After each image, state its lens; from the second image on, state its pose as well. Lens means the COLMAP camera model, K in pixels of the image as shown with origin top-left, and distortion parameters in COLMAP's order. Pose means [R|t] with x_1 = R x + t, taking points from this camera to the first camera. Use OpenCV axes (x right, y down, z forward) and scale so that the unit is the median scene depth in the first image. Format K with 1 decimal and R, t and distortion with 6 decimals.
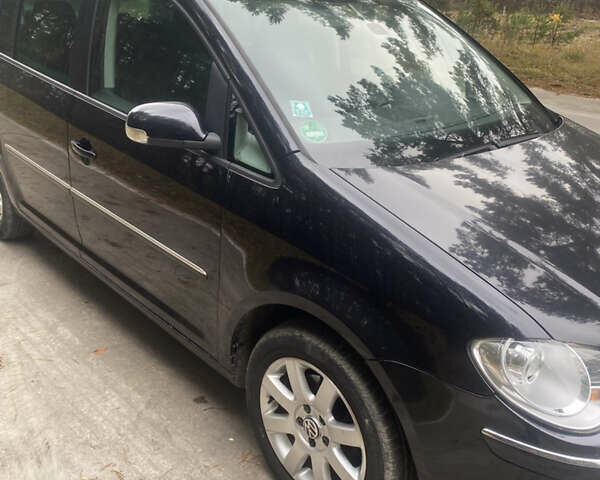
lens RADIAL K [[603.3, 0, 300.0], [0, 603.3, 240.0], [0, 0, 1]] dist [0.104339, -0.295700]
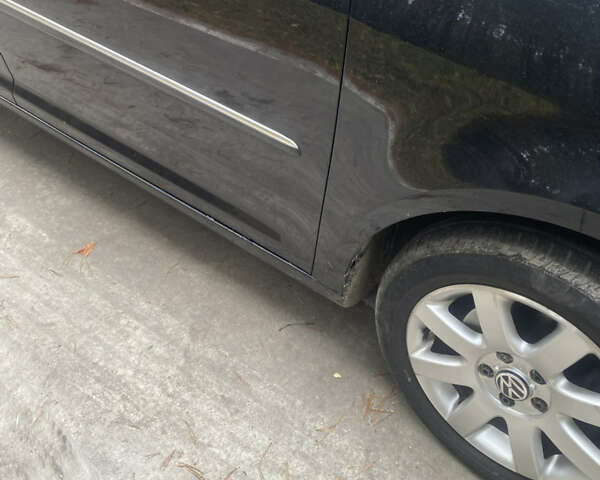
lens RADIAL K [[603.3, 0, 300.0], [0, 603.3, 240.0], [0, 0, 1]] dist [0.104339, -0.295700]
pose [[0.986048, -0.127068, 0.107535, -0.207206], [0.080915, 0.930416, 0.357462, -0.055452], [-0.145474, -0.343773, 0.927716, 0.434723]]
